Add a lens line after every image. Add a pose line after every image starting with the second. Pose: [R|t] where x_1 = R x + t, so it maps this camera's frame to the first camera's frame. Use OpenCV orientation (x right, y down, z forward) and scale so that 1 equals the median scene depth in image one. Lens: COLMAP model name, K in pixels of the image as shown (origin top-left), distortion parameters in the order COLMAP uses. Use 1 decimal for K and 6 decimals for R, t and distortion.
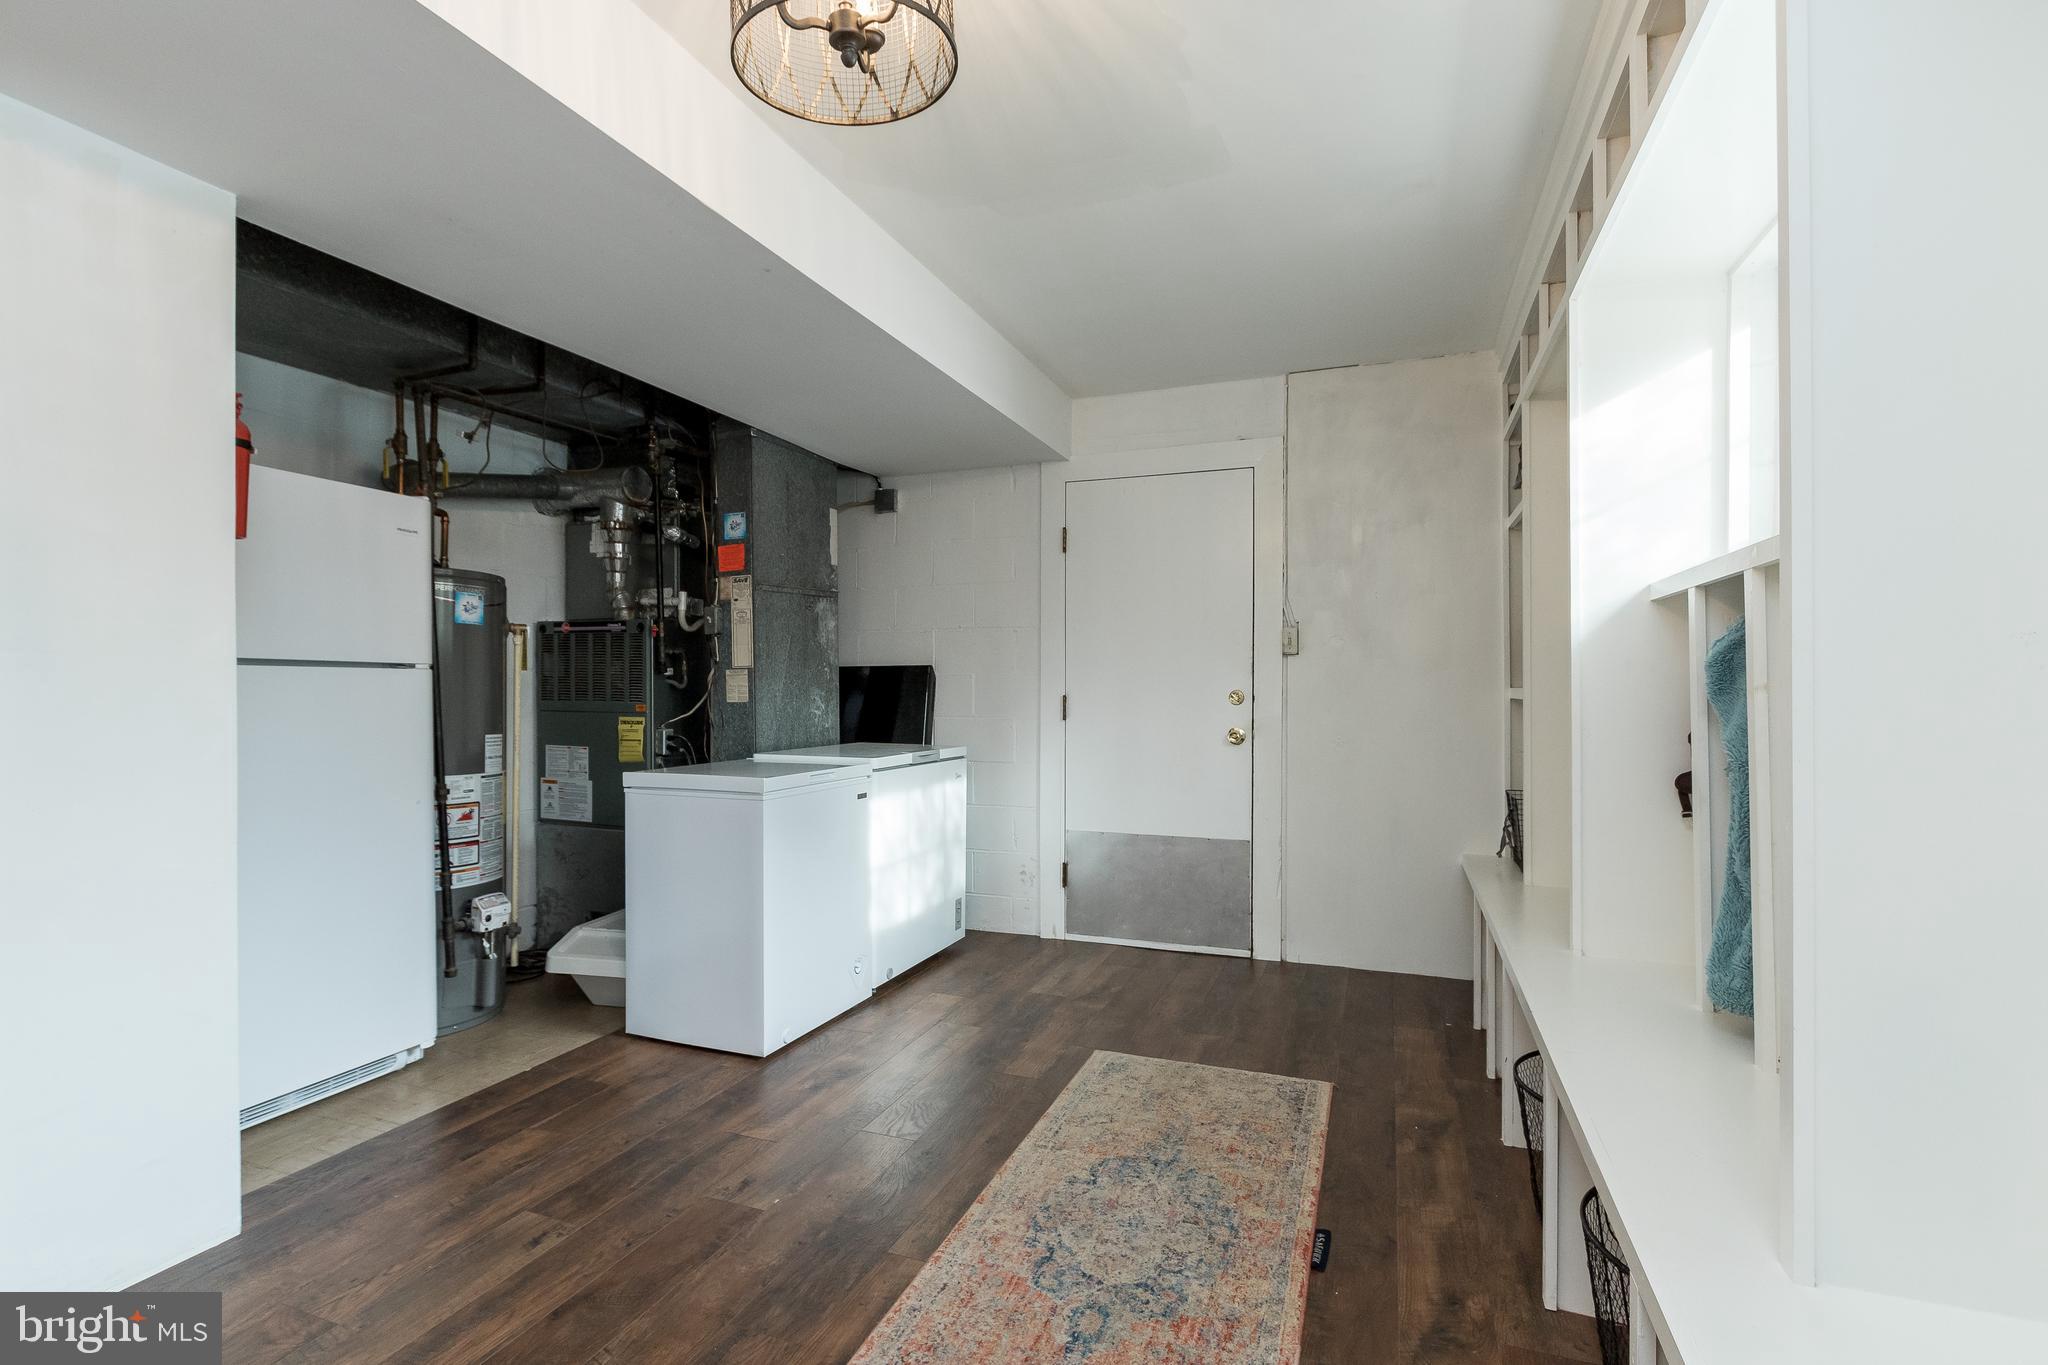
lens RADIAL K [[949.2, 0, 1028.5], [0, 949.2, 686.9], [0, 0, 1]] dist [0.008724, -0.000533]
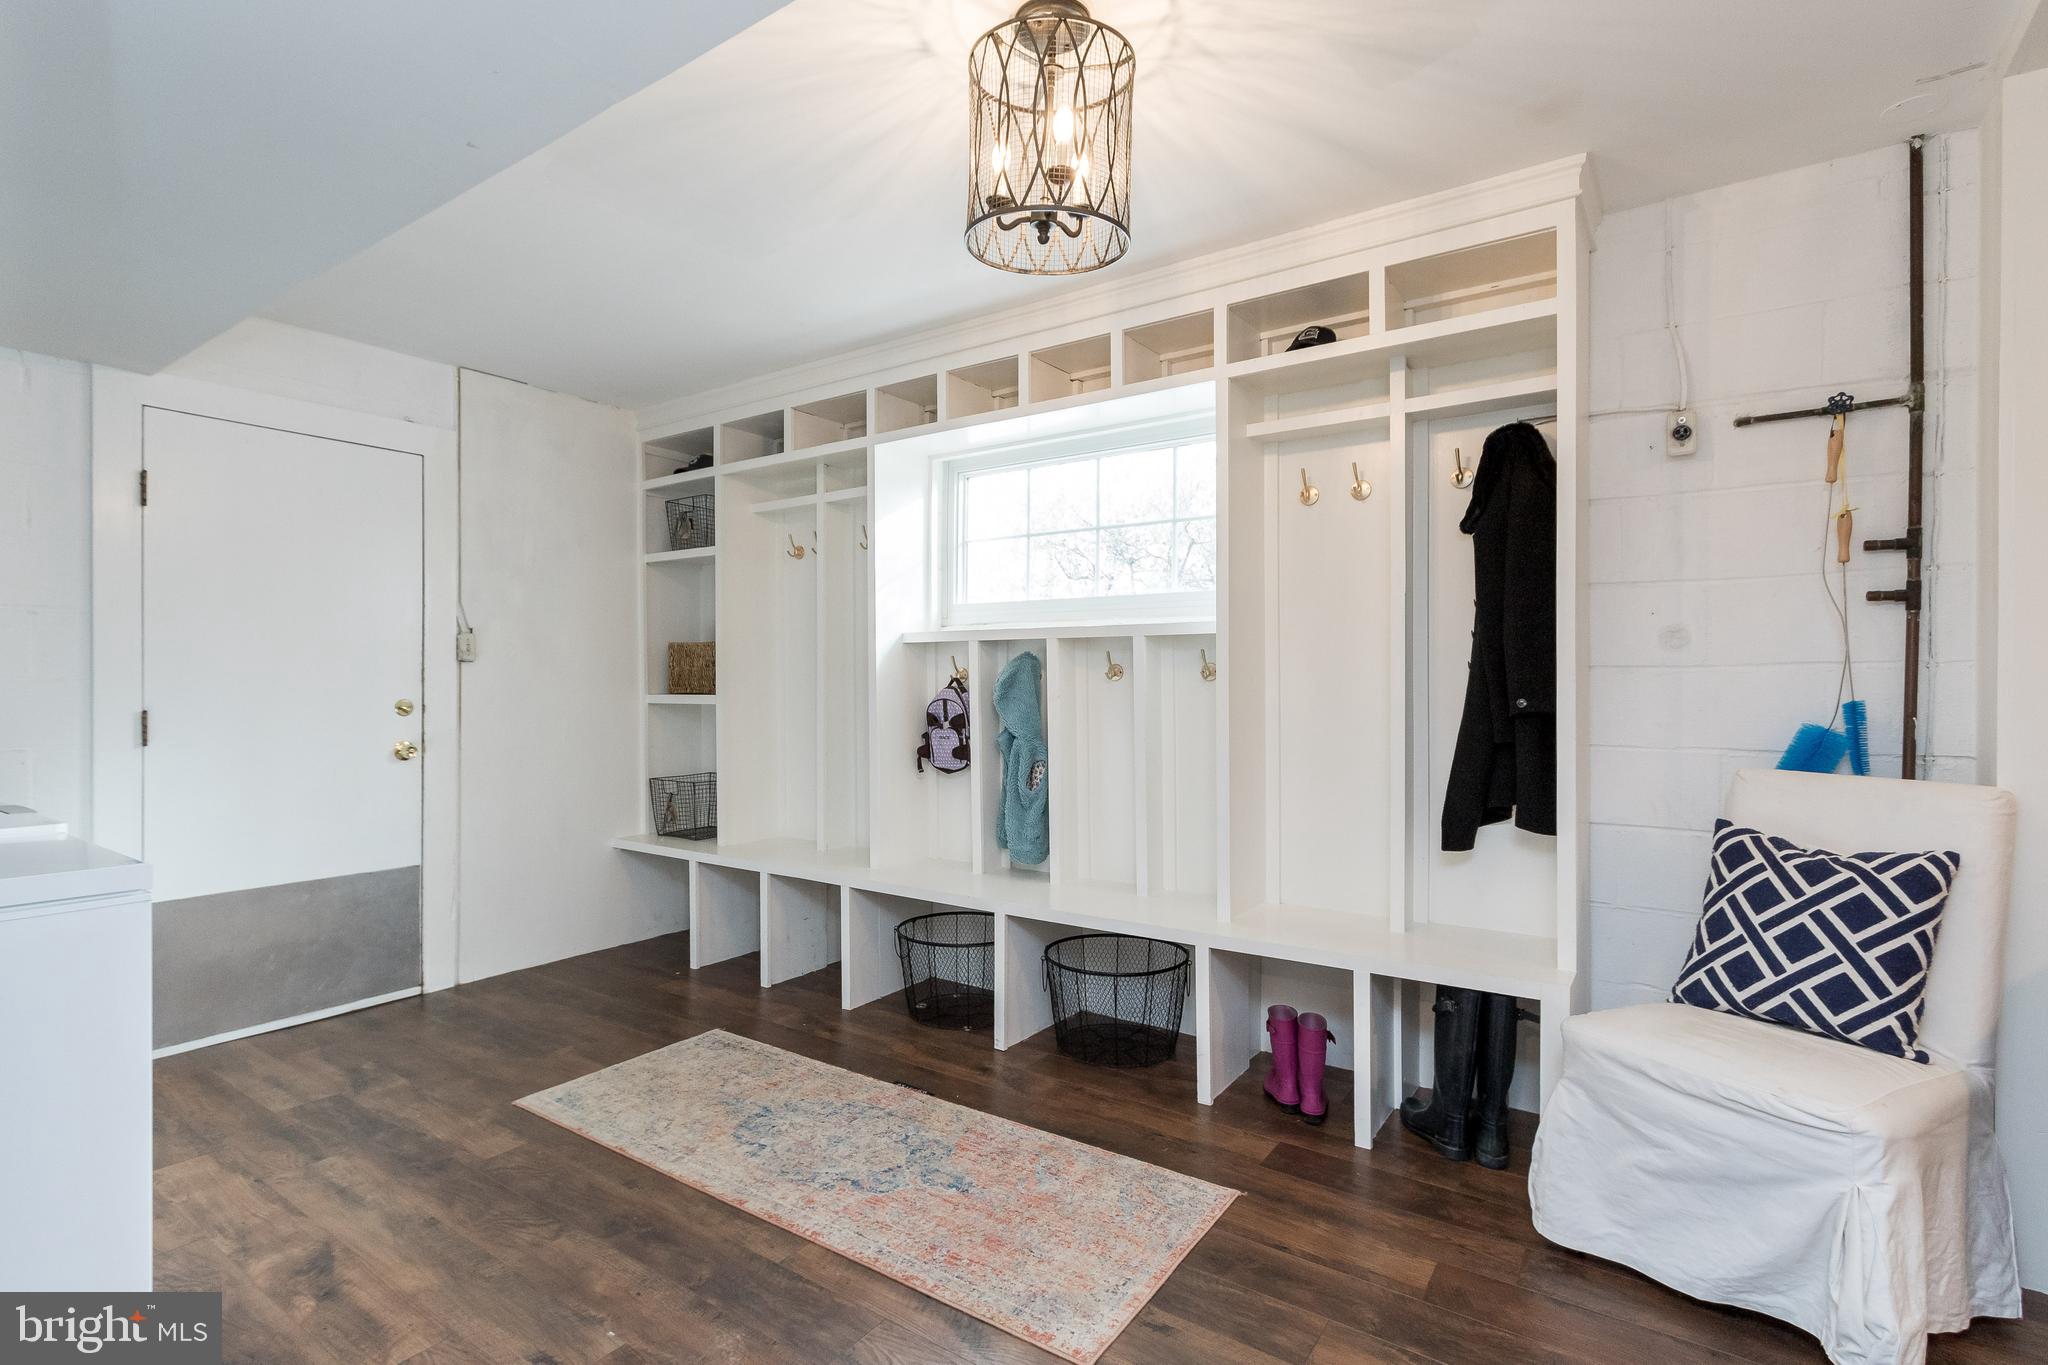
lens RADIAL K [[949.2, 0, 970.0], [0, 949.2, 684.7], [0, 0, 1]] dist [0.008724, -0.000533]
pose [[0.279444, 0.001498, 0.960161, -0.631977], [-0.000202, 0.999999, -0.001501, -0.011545], [-0.960162, 0.000225, 0.279444, 0.309212]]
